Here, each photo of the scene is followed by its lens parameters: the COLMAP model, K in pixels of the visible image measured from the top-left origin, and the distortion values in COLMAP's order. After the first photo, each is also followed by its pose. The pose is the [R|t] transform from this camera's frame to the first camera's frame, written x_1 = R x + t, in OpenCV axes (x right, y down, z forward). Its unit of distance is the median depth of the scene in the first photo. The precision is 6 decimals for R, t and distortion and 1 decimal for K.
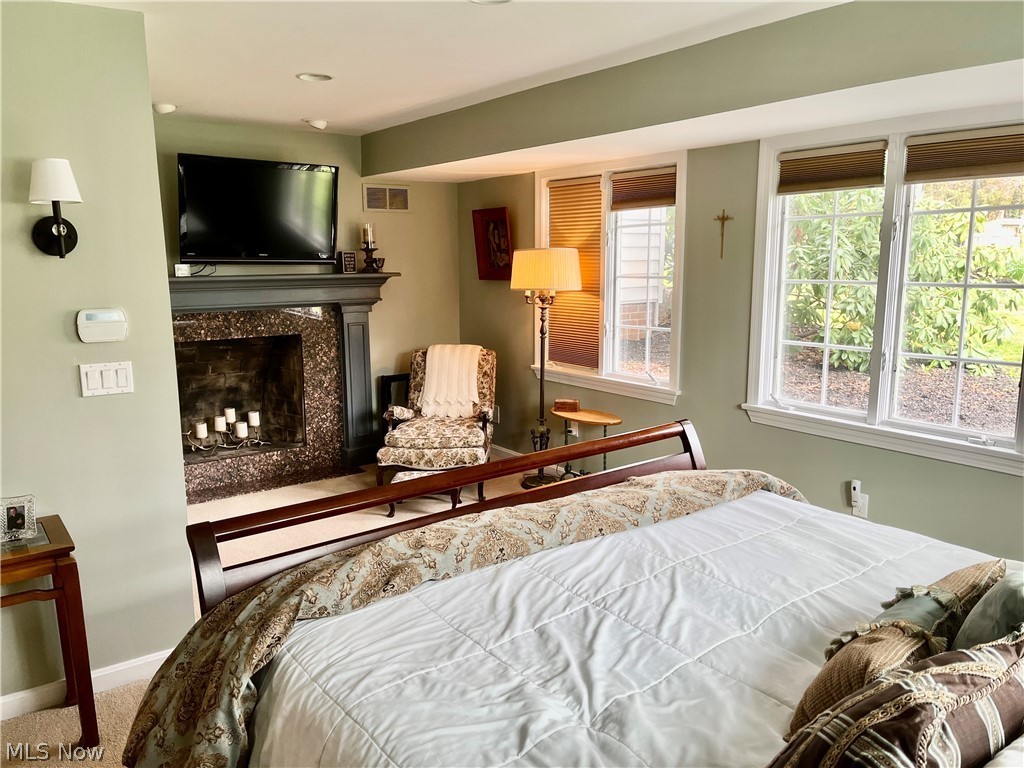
lens RADIAL K [[774.4, 0, 513.6], [0, 774.4, 384.6], [0, 0, 1]] dist [0.049766, -0.071366]
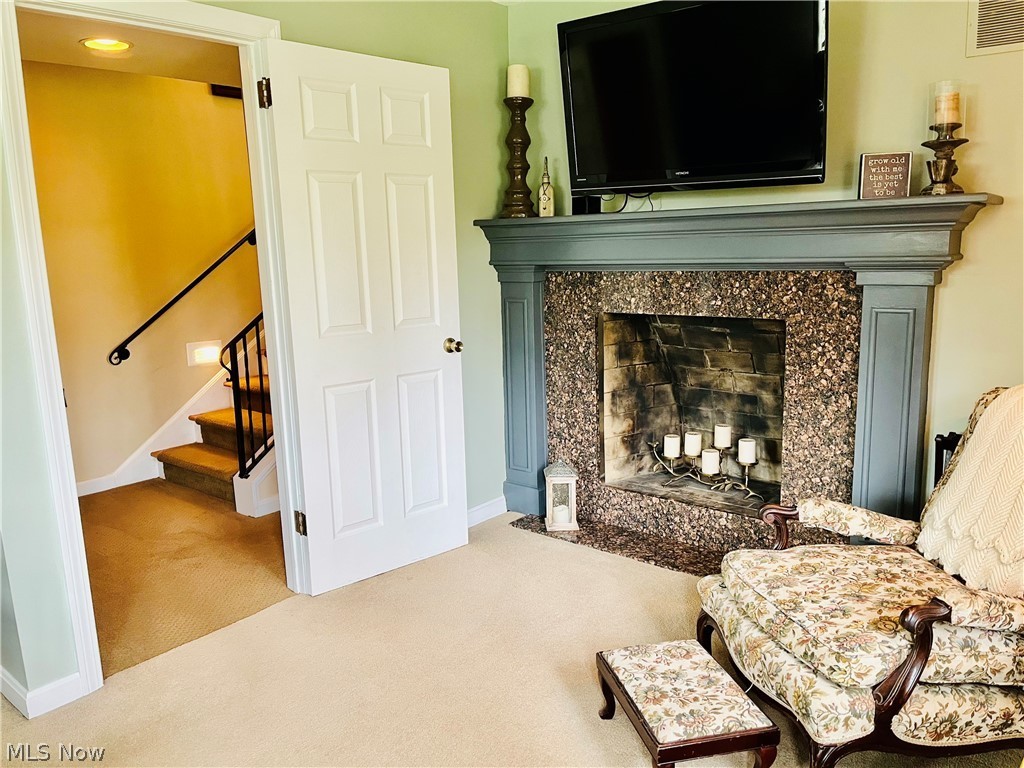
lens RADIAL K [[774.4, 0, 512.8], [0, 774.4, 383.9], [0, 0, 1]] dist [0.049766, -0.071366]
pose [[0.244571, 0.173453, -0.953991, 0.201785], [-0.138417, 0.980039, 0.142704, -0.071405], [0.959701, 0.097147, 0.263698, 0.671073]]
